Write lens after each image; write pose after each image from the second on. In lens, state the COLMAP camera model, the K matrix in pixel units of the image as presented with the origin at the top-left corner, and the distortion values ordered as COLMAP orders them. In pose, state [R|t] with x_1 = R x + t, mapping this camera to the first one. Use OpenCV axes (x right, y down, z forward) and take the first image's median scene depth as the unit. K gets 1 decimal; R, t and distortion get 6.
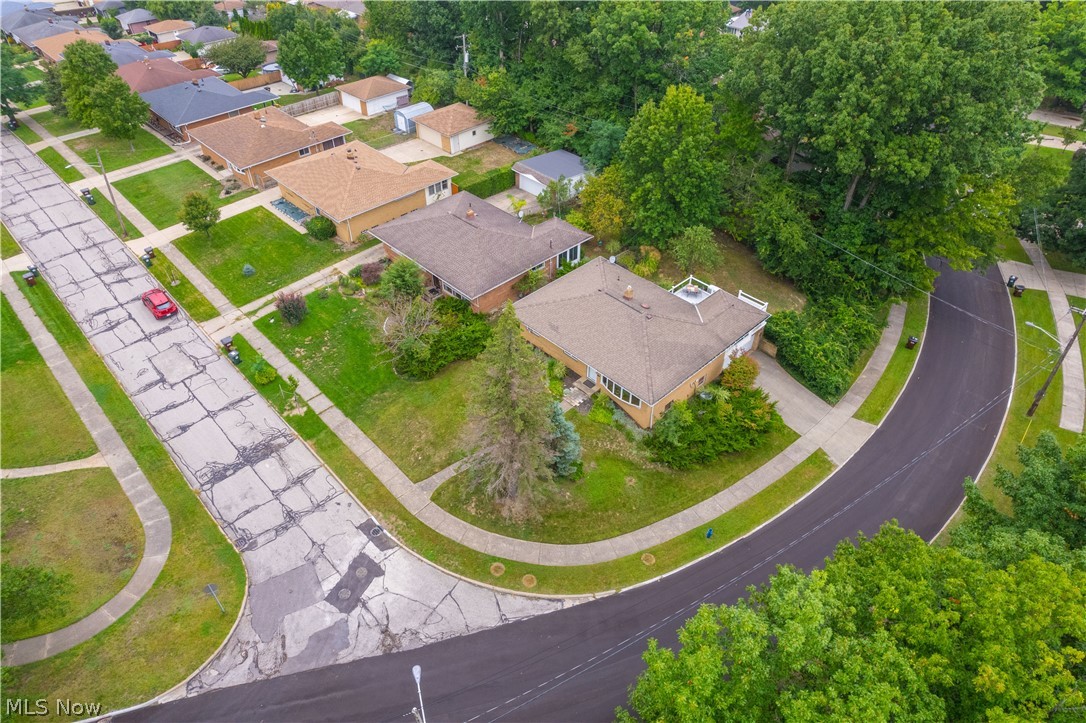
lens RADIAL K [[691.6, 0, 543.0], [0, 691.6, 361.5], [0, 0, 1]] dist [-0.070268, 0.048524]
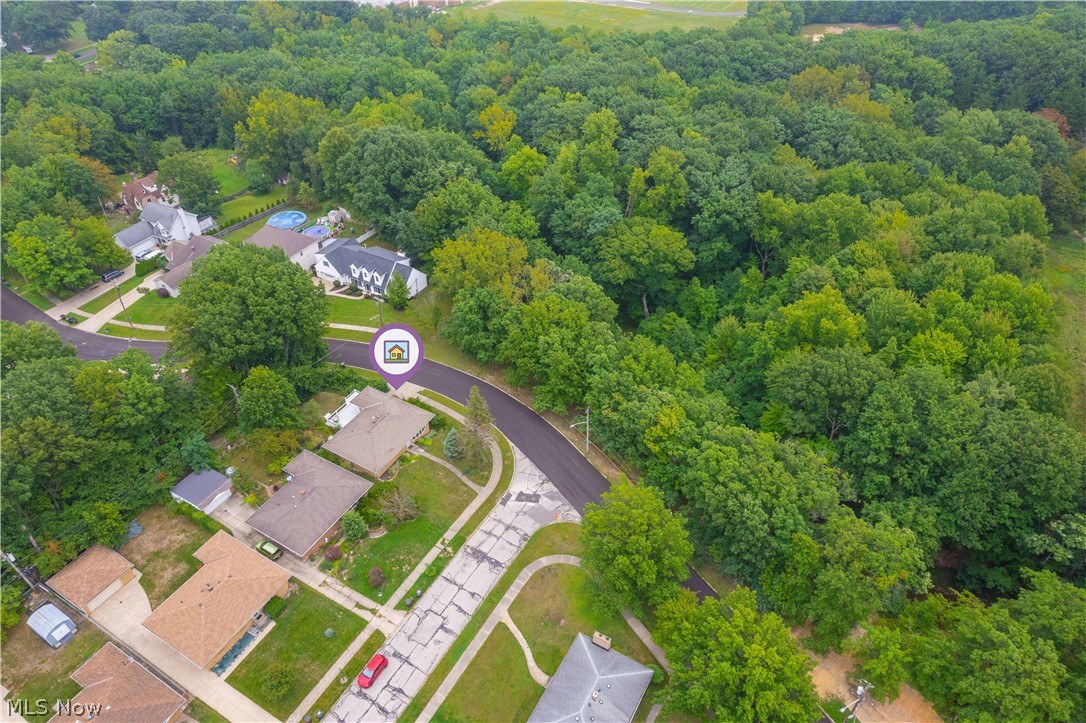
lens RADIAL K [[691.6, 0, 543.0], [0, 691.6, 361.5], [0, 0, 1]] dist [-0.070268, 0.048524]
pose [[-0.285352, -0.598559, 0.748532, -1.597654], [0.627396, 0.473753, 0.618007, -1.238572], [-0.724533, 0.645976, 0.240347, -0.004572]]
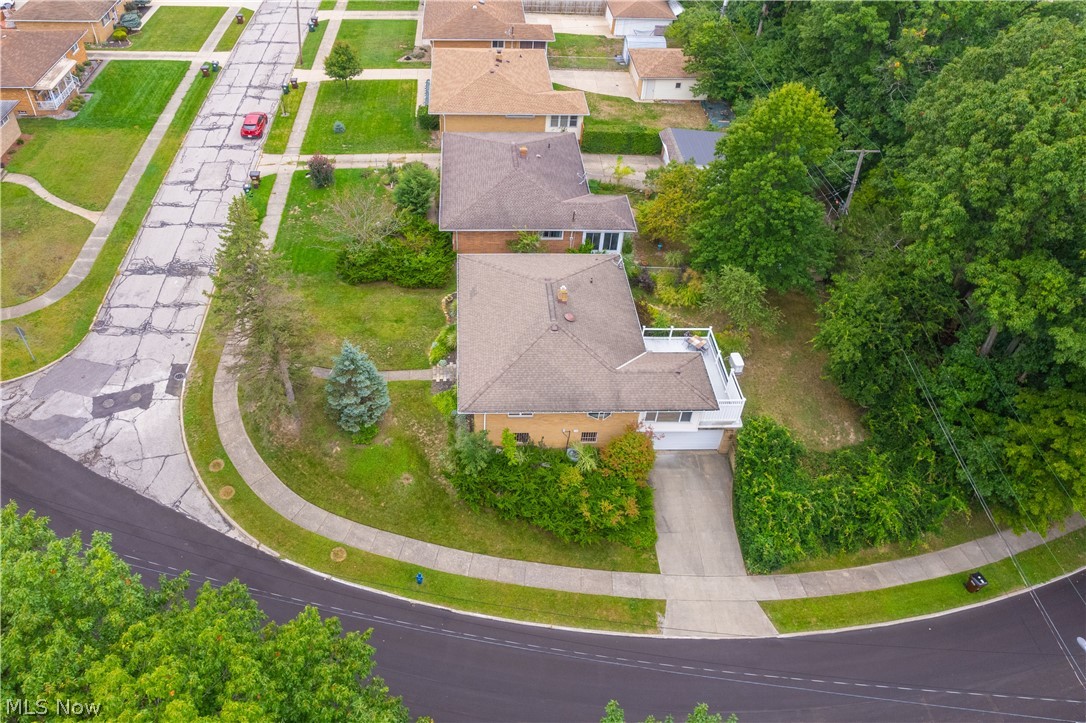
lens RADIAL K [[800.1, 0, 504.2], [0, 800.1, 359.6], [0, 0, 1]] dist [-0.056610, 0.005090]
pose [[0.747246, 0.465366, -0.474404, 0.580146], [-0.456546, 0.878233, 0.142383, -0.140565], [0.482897, 0.110192, 0.868716, 0.183969]]
